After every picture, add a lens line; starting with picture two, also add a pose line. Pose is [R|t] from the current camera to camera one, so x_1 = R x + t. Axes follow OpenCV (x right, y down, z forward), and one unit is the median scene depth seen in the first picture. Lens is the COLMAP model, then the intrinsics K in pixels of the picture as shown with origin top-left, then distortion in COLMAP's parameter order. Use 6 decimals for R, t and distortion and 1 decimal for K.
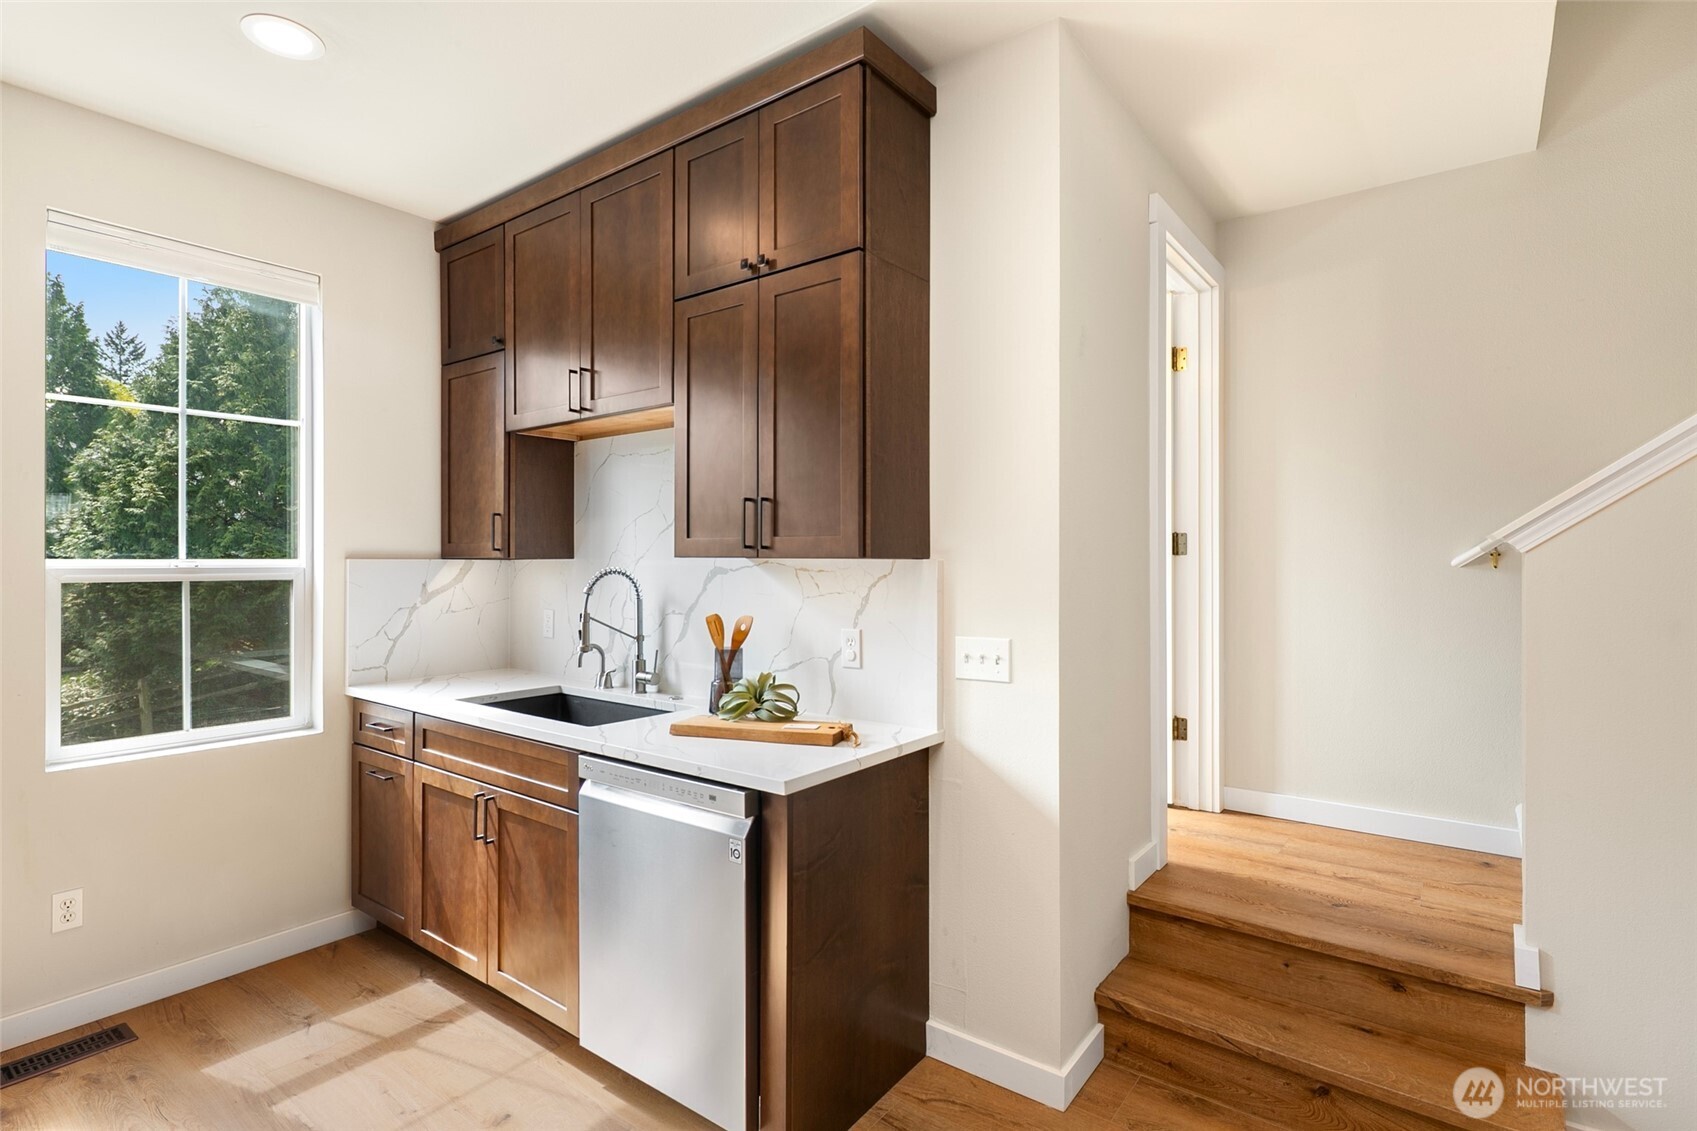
lens RADIAL K [[826.5, 0, 851.6], [0, 826.5, 560.0], [0, 0, 1]] dist [-0.004200, -0.000192]
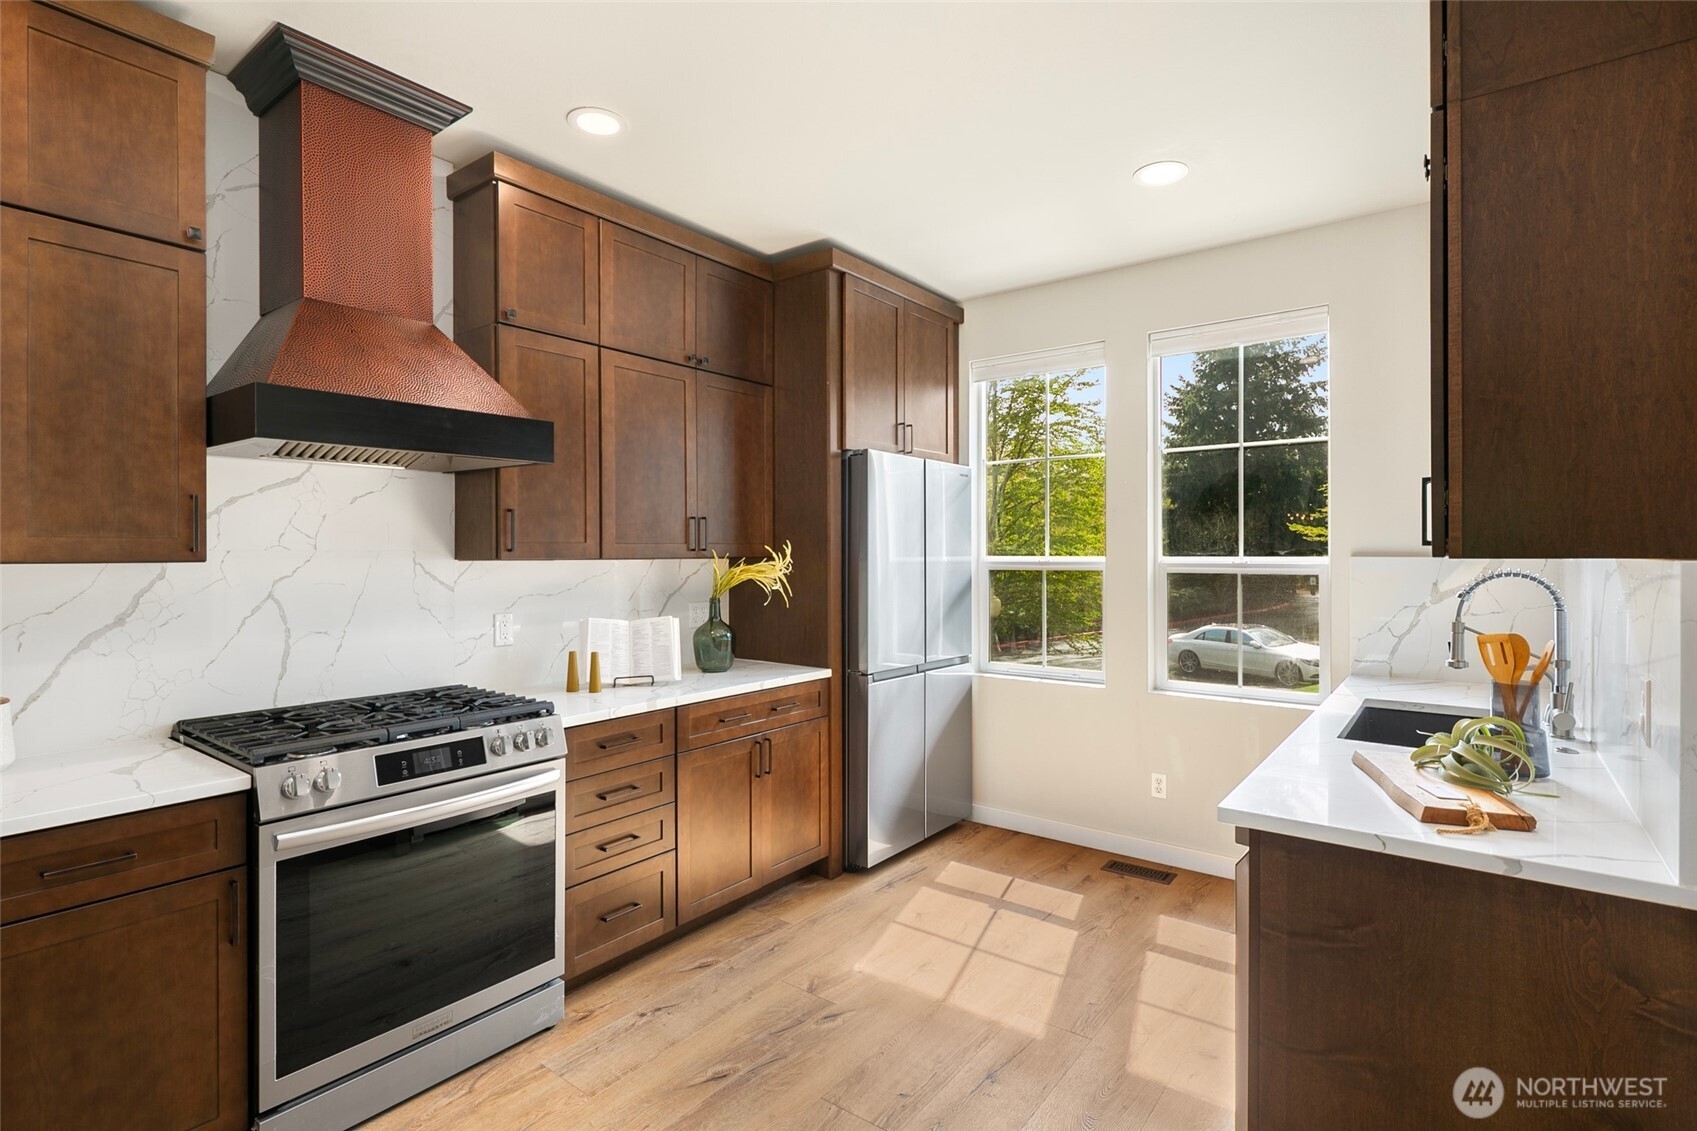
lens RADIAL K [[826.5, 0, 847.9], [0, 826.5, 557.6], [0, 0, 1]] dist [-0.004200, -0.000192]
pose [[-0.013750, 0.002839, -0.999901, 0.591850], [-0.000722, 0.999996, 0.002849, -0.003429], [0.999905, 0.000761, -0.013748, 0.436966]]
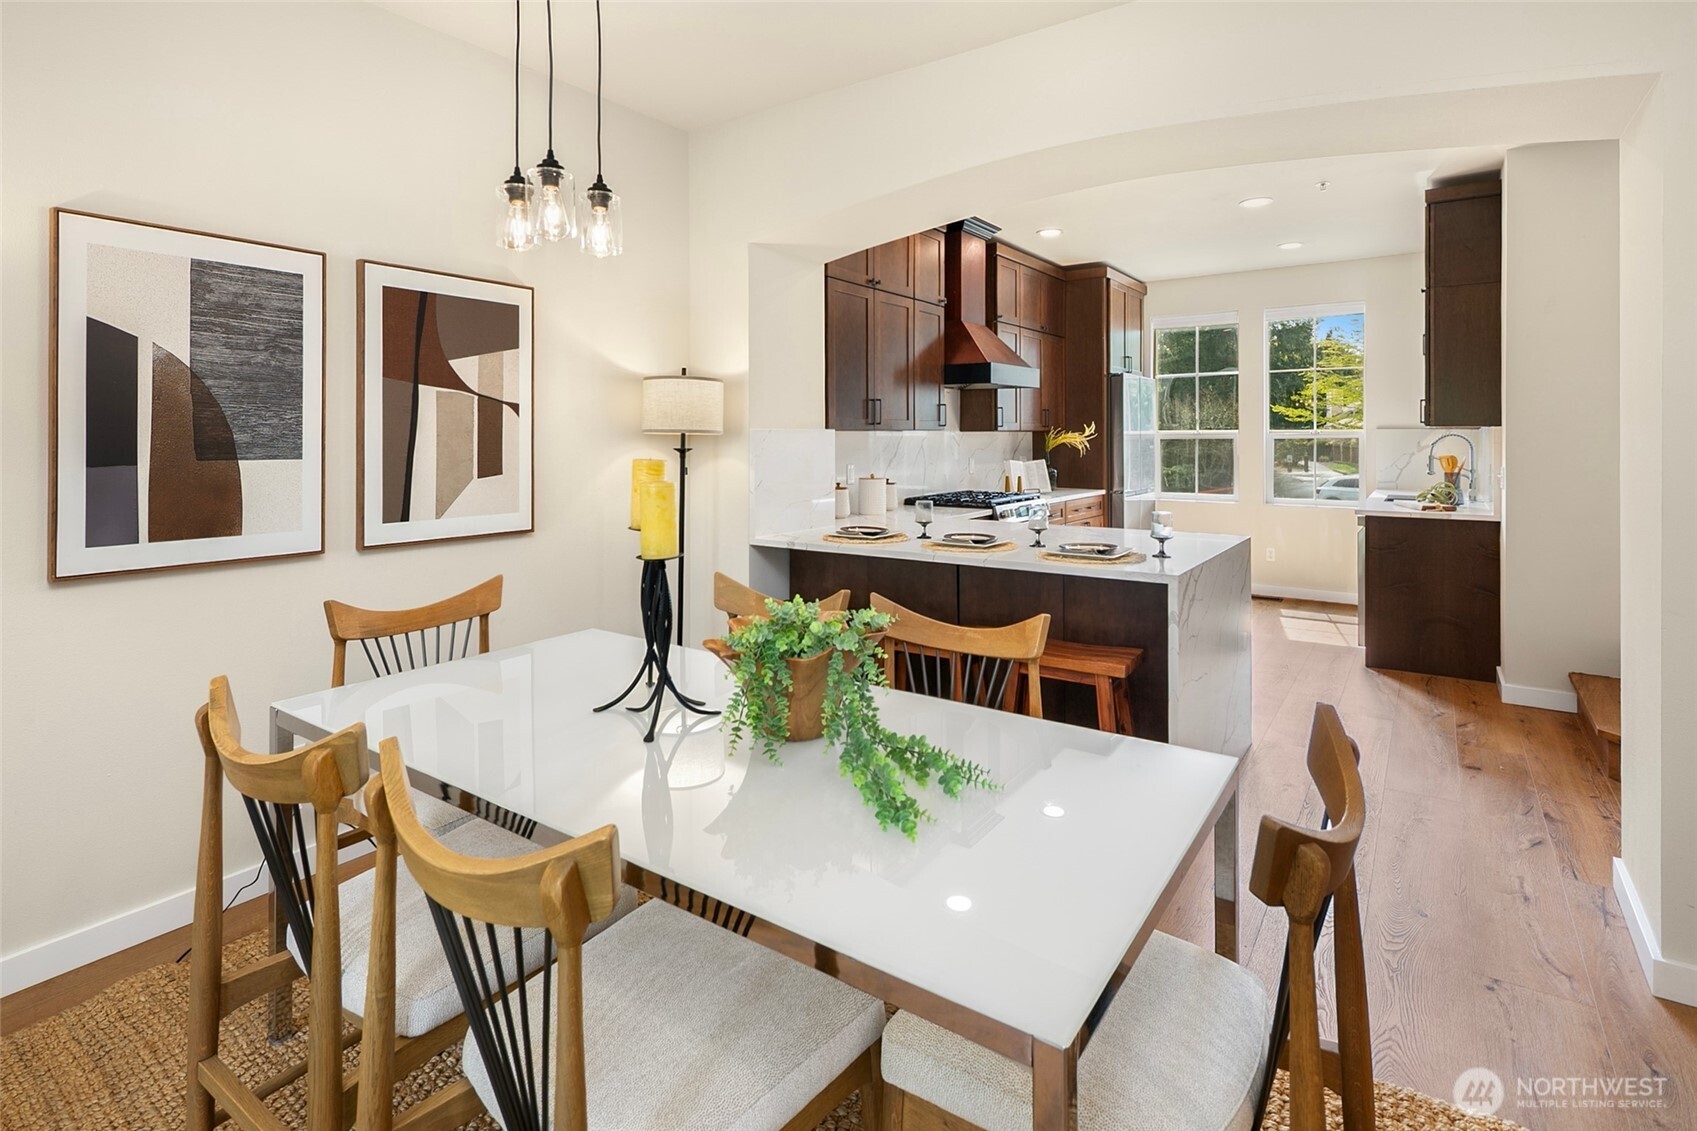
lens RADIAL K [[826.5, 0, 851.9], [0, 826.5, 442.0], [0, 0, 1]] dist [-0.004200, -0.000192]
pose [[0.019051, 0.006771, -0.999796, 1.428266], [0.001503, 0.999976, 0.006801, 0.010753], [0.999817, -0.001632, 0.019040, -0.182538]]
